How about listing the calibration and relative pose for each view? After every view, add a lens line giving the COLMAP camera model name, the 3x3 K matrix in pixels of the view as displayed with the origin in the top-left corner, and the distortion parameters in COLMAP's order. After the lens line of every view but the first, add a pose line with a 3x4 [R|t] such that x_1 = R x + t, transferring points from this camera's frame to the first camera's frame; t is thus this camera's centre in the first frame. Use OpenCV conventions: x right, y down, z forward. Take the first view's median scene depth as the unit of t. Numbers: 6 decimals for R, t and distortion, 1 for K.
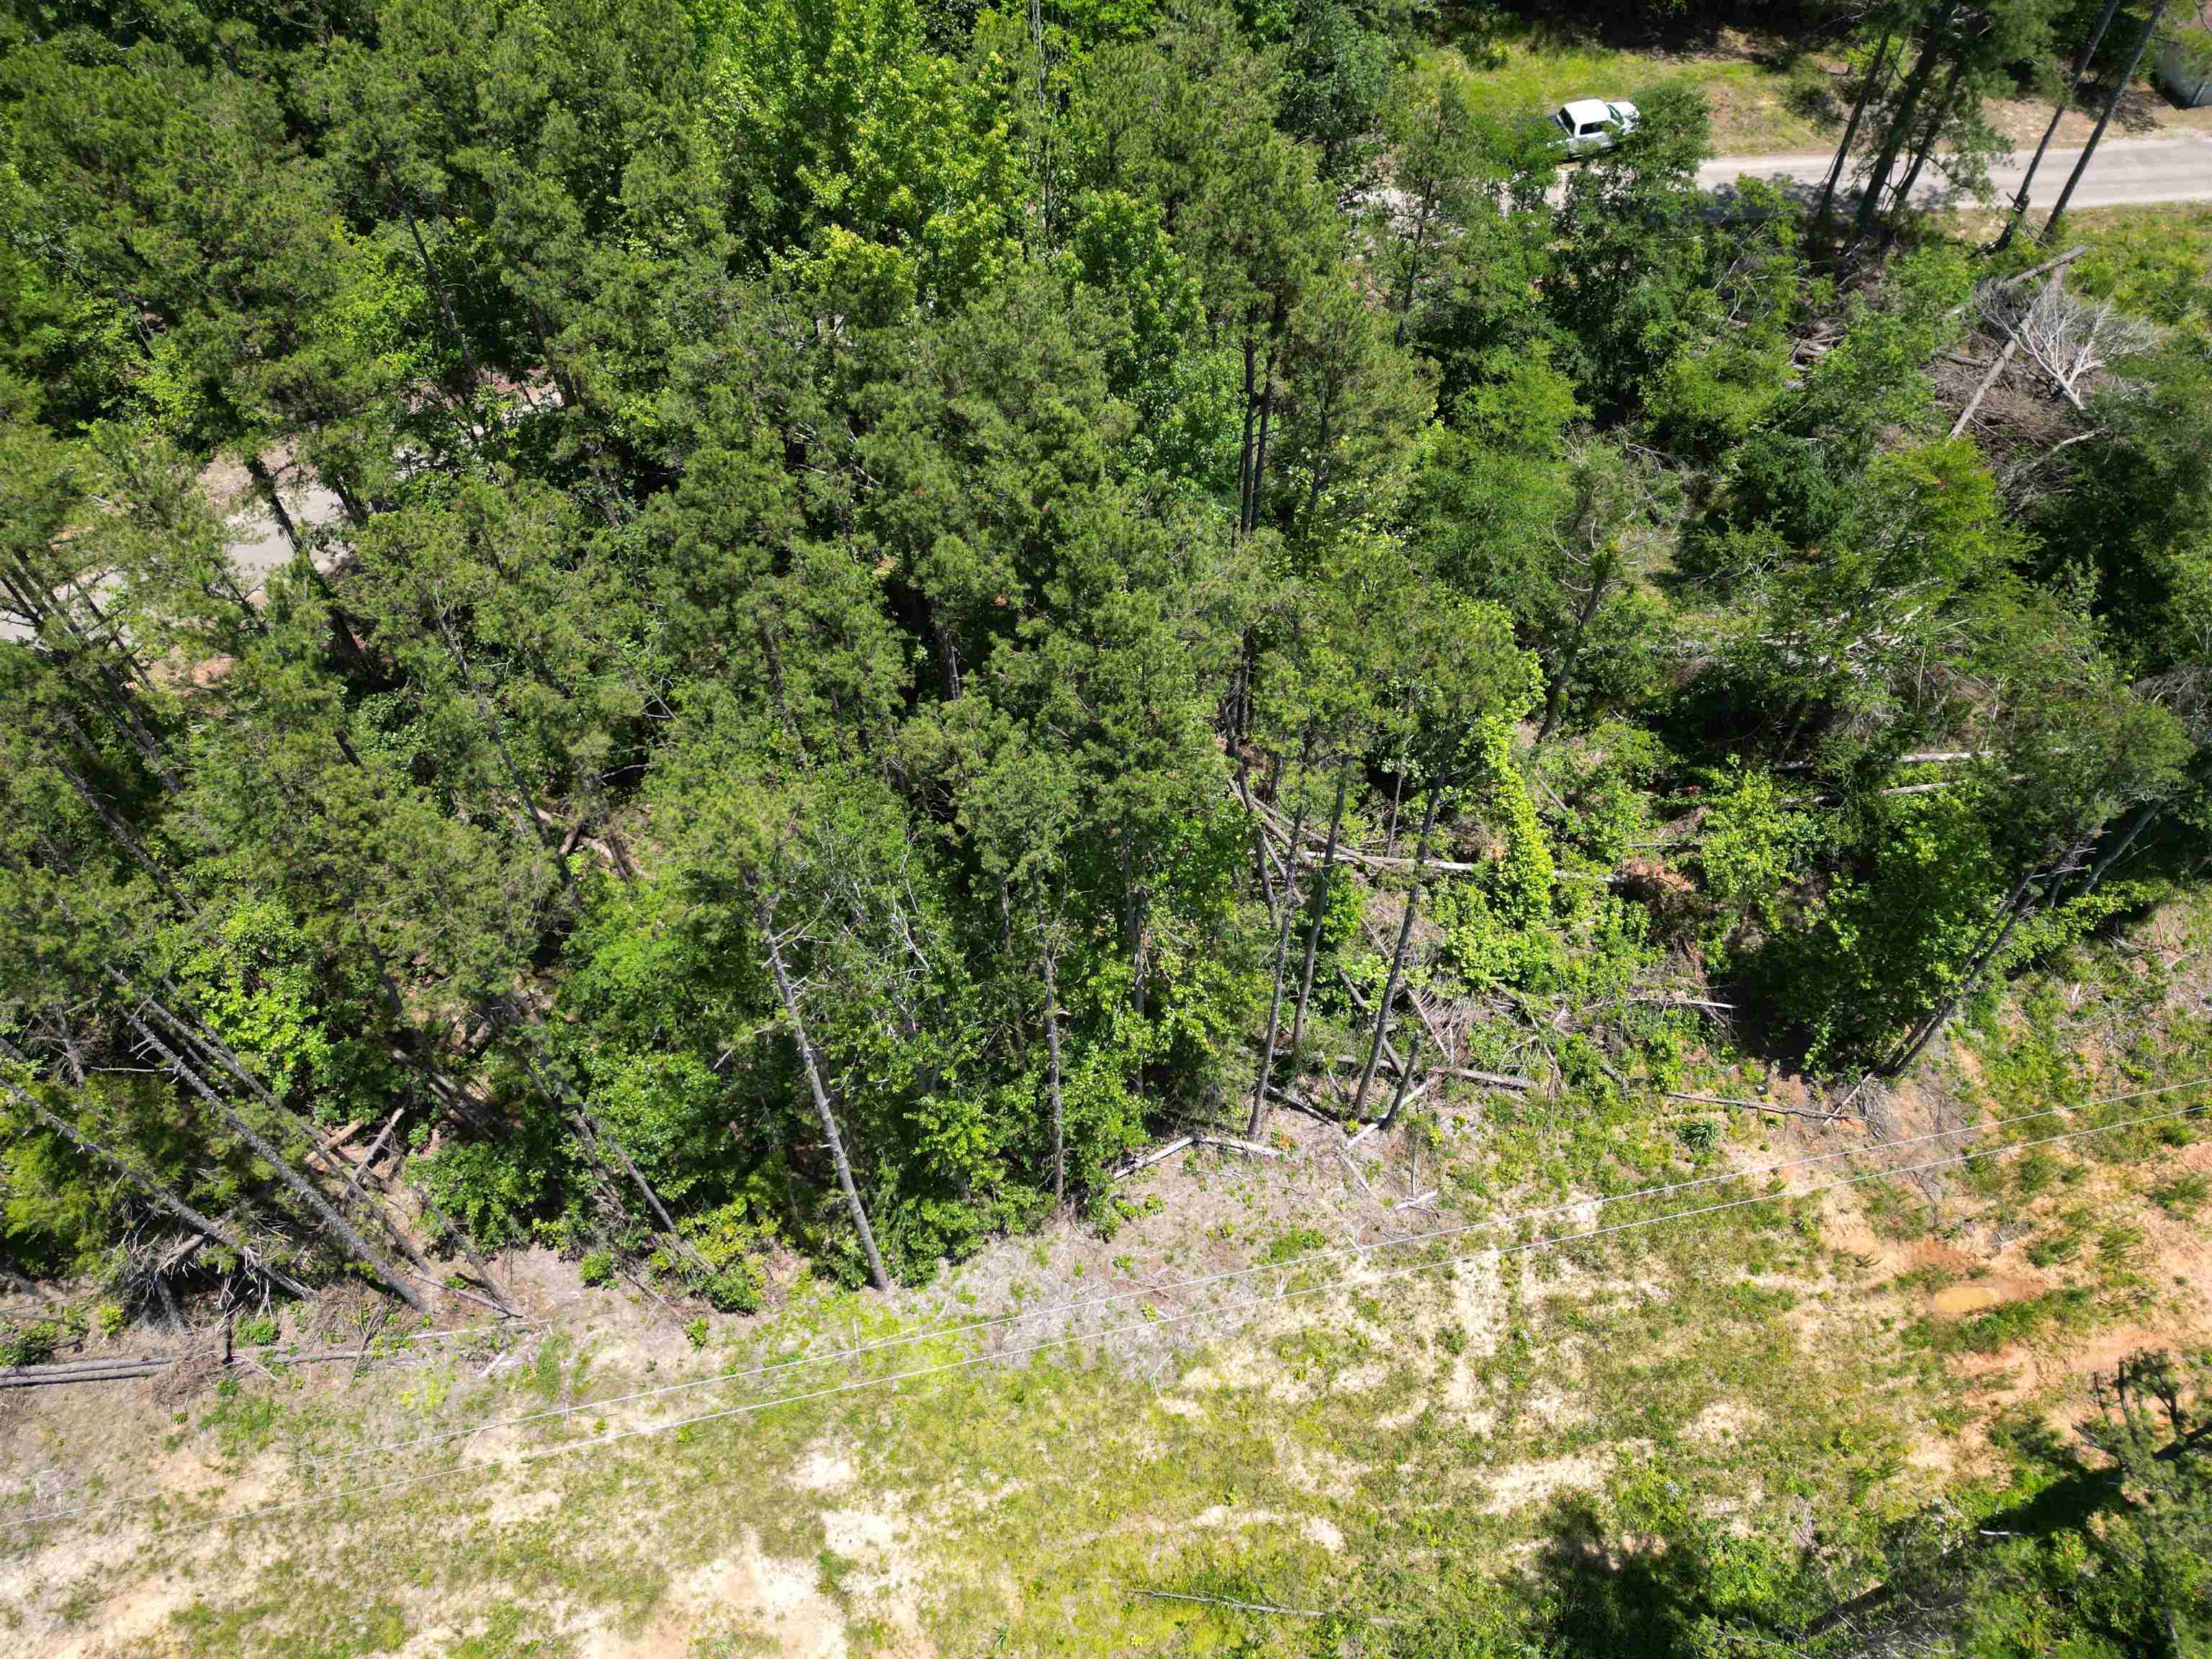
lens RADIAL K [[1560.4, 0, 1111.8], [0, 1560.4, 818.7], [0, 0, 1]] dist [0.083469, -0.077825]
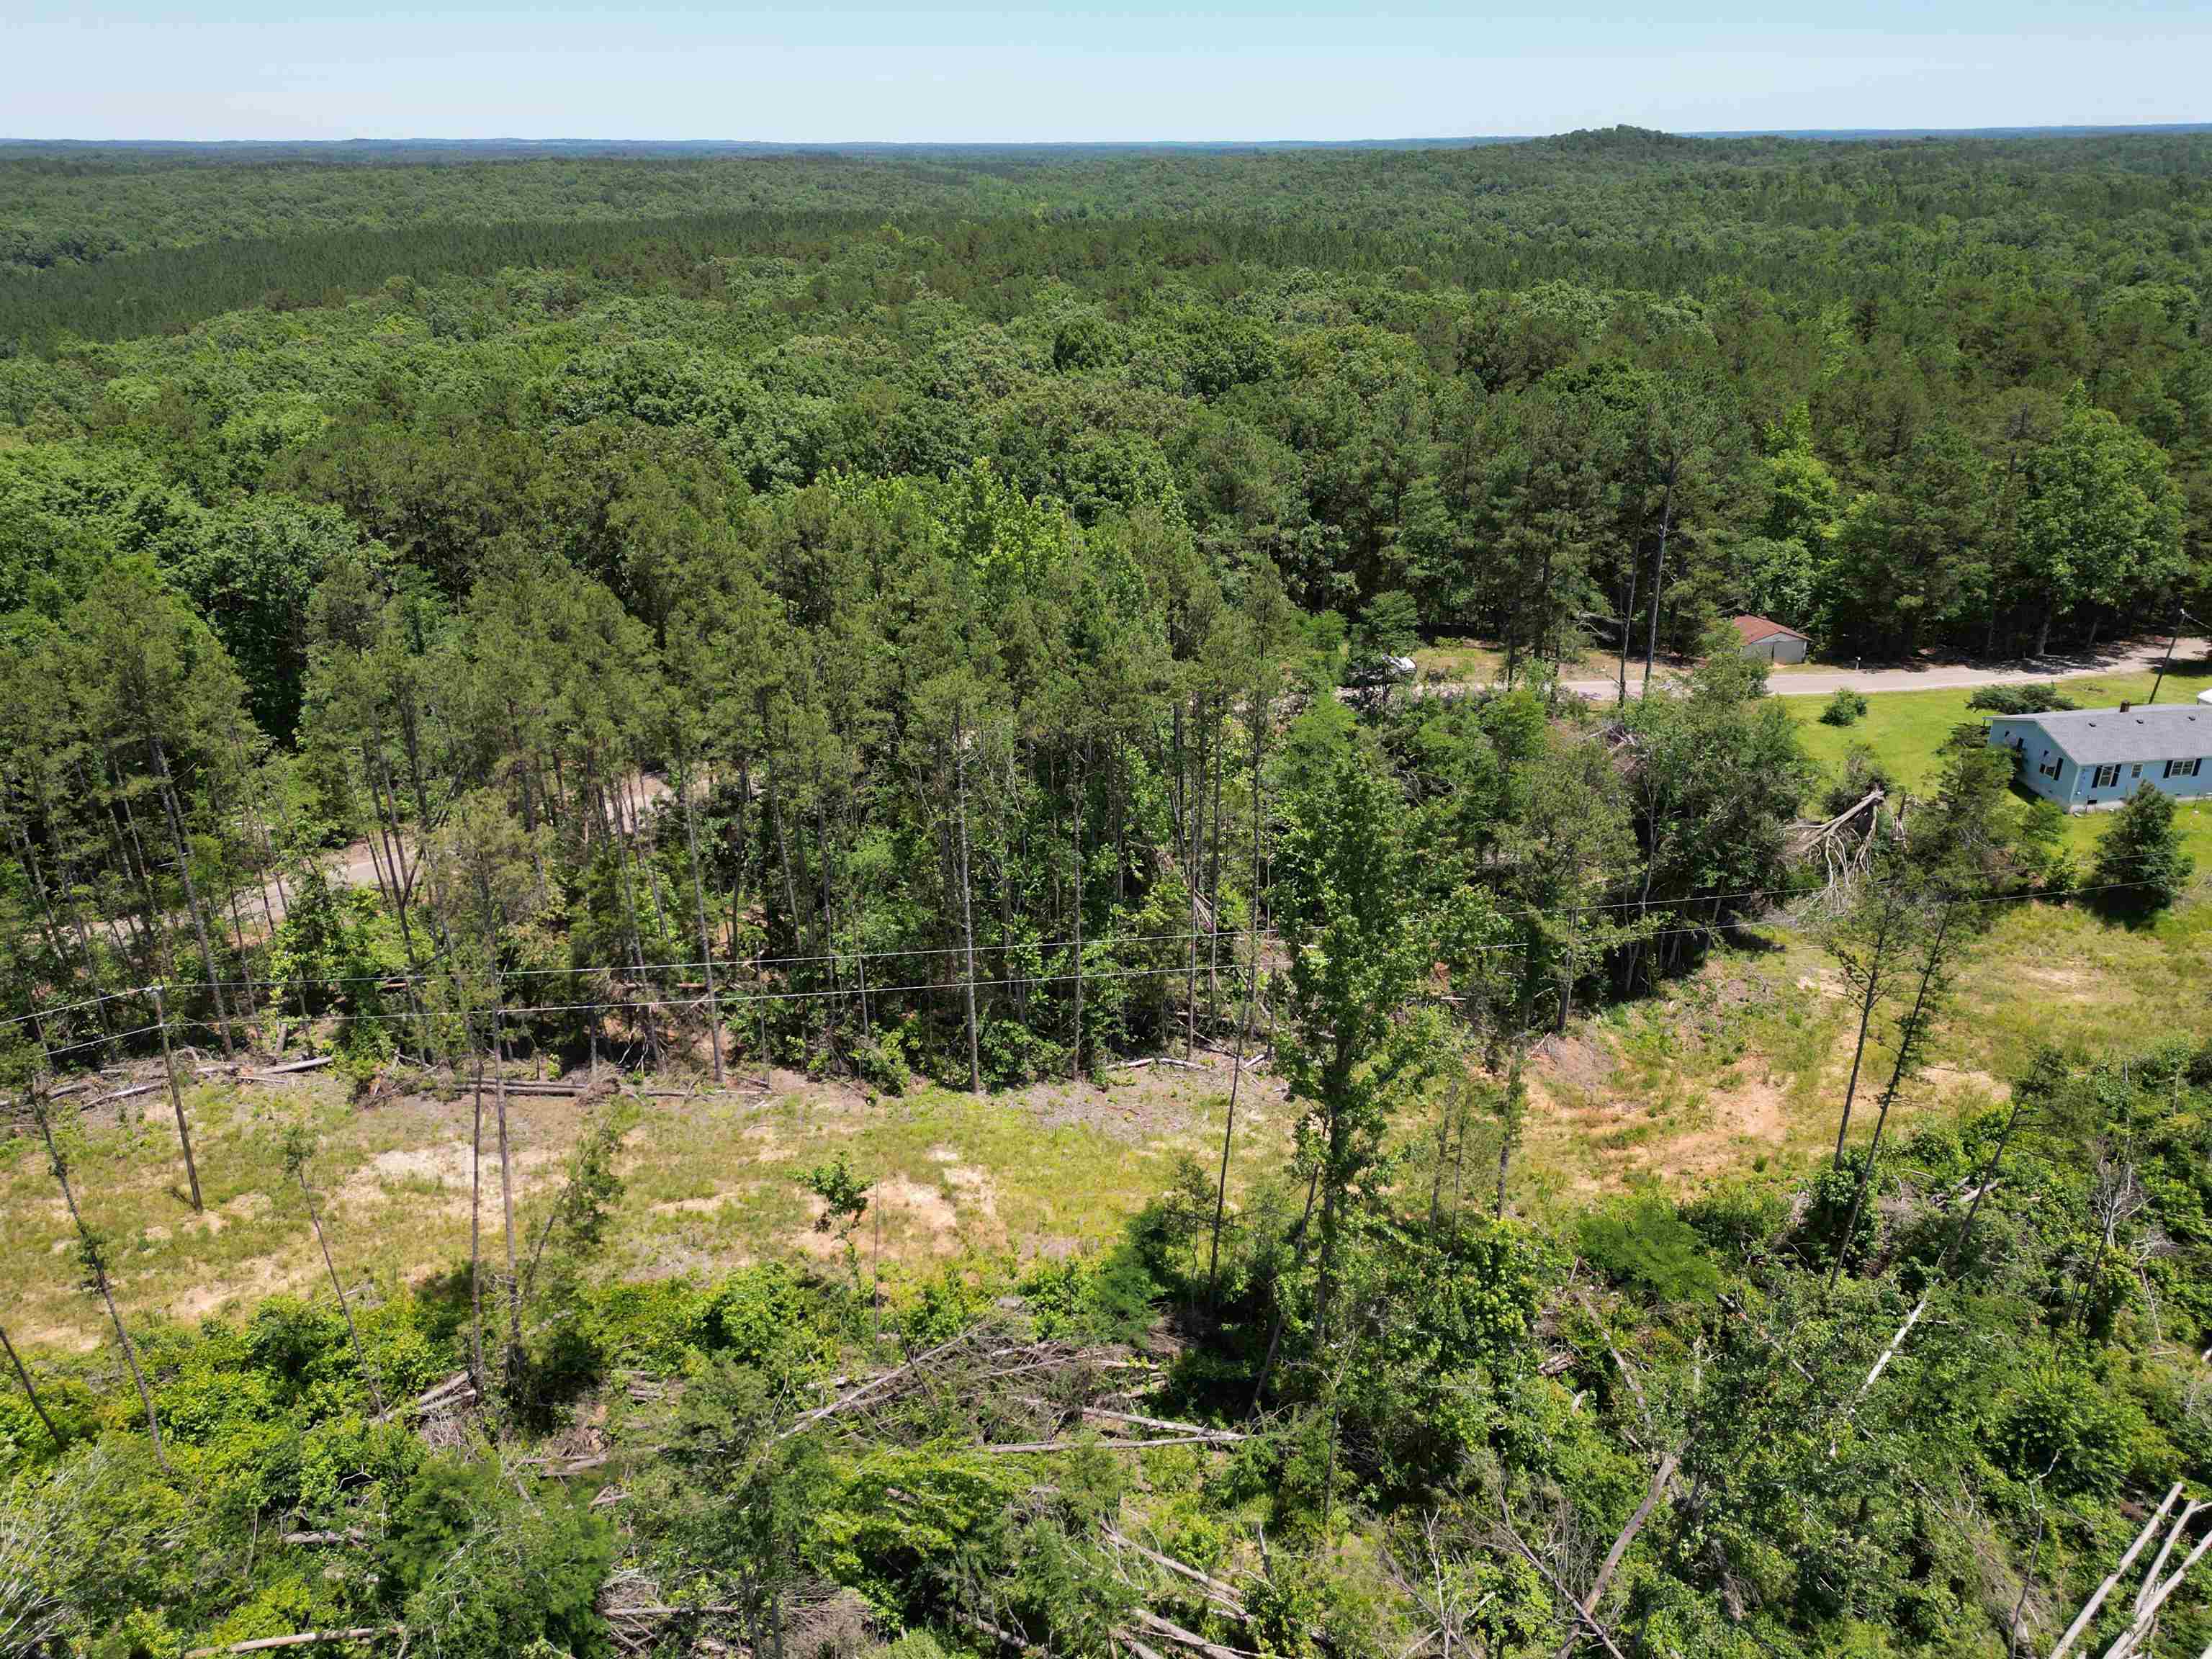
lens RADIAL K [[1560.4, 0, 1111.8], [0, 1560.4, 818.7], [0, 0, 1]] dist [0.083469, -0.077825]
pose [[0.999992, 0.002865, 0.002906, -0.000395], [-0.001092, 0.873960, -0.485997, 0.856600], [-0.003932, 0.485990, 0.873956, -0.648839]]
